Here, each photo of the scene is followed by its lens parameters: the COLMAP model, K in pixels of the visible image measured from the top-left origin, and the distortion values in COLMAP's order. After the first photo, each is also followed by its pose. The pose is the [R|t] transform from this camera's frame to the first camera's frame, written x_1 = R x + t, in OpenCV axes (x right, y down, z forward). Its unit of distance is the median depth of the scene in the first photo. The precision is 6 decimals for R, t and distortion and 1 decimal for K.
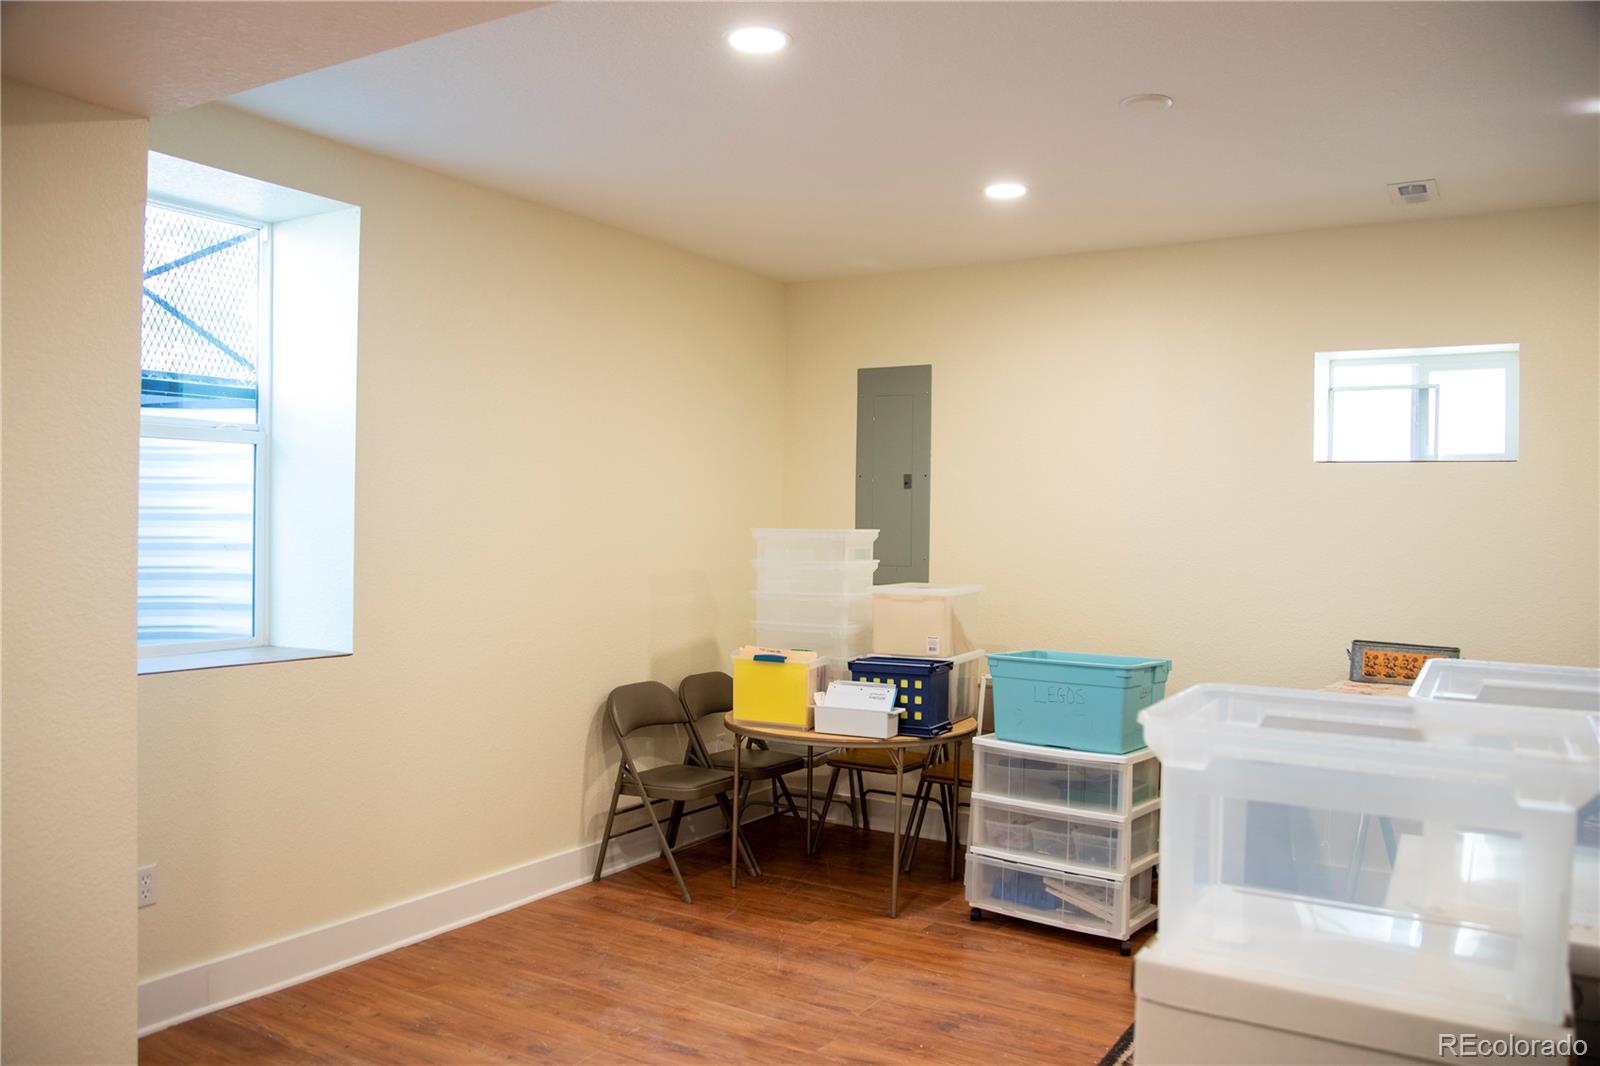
lens RADIAL K [[1266.4, 0, 798.8], [0, 1266.4, 533.3], [0, 0, 1]] dist [-0.069744, 0.061253]
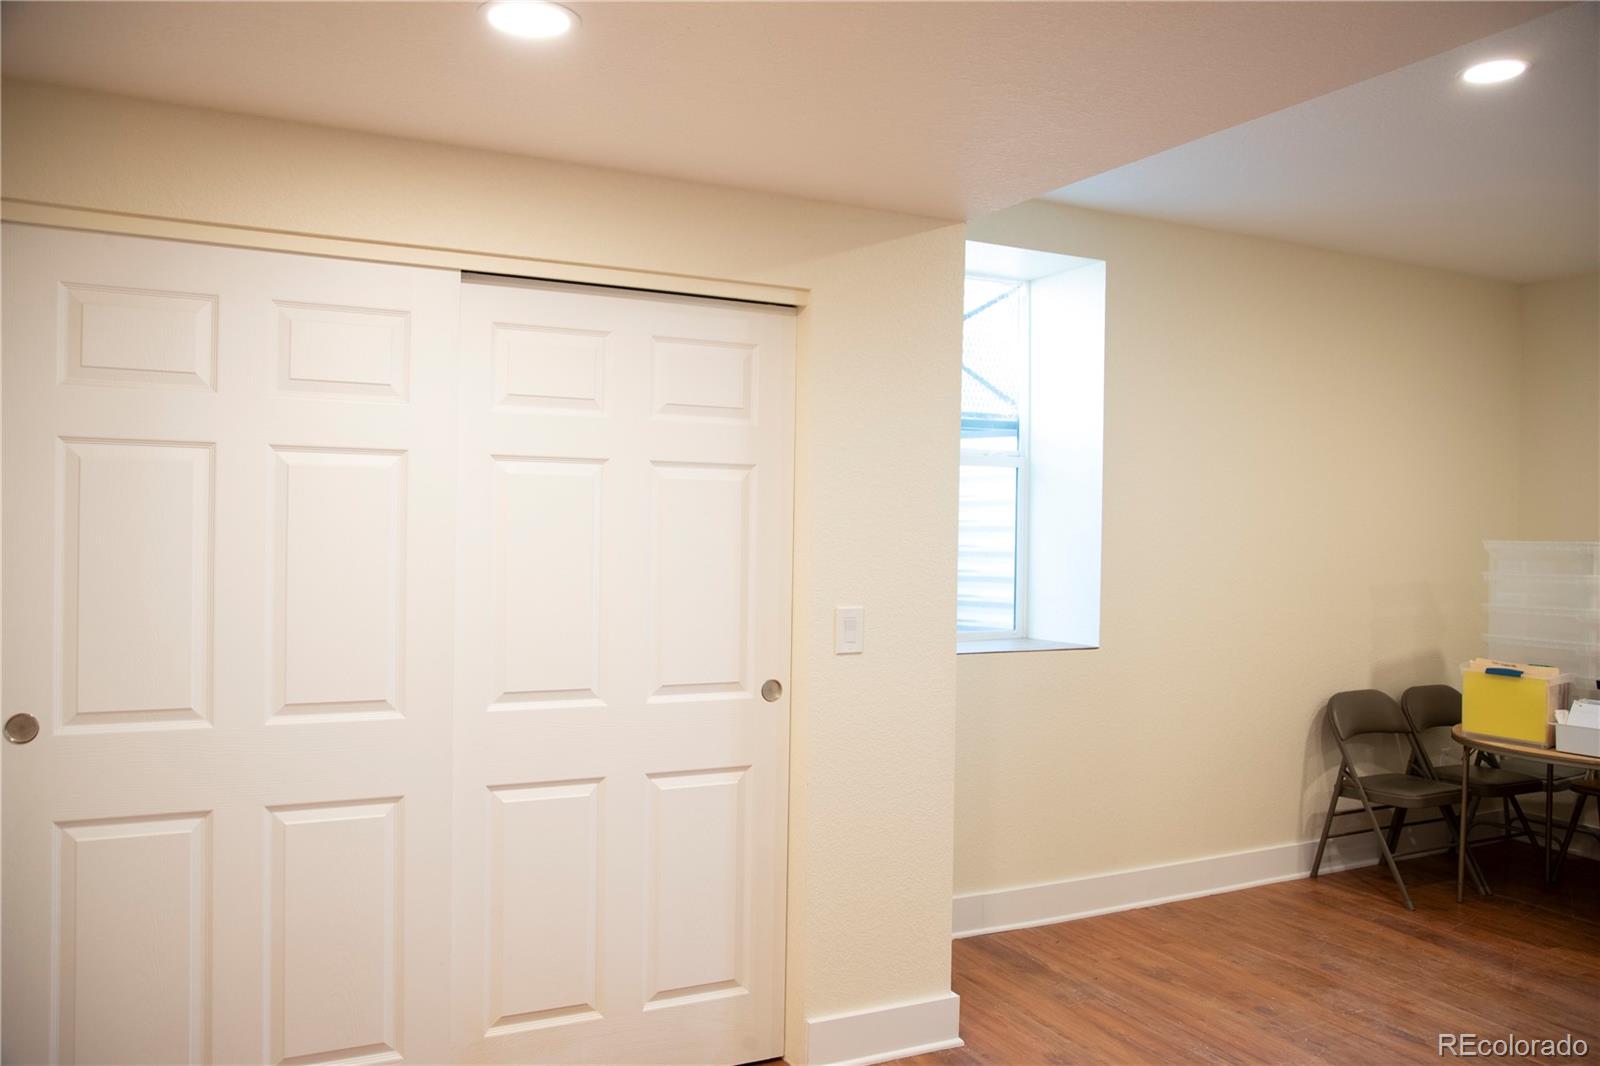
lens RADIAL K [[1266.4, 0, 792.3], [0, 1266.4, 533.7], [0, 0, 1]] dist [-0.069744, 0.061253]
pose [[0.859102, 0.001314, -0.511803, -0.003156], [-0.005676, 0.999960, -0.006962, 0.001049], [0.511773, 0.008886, 0.859074, -0.135901]]
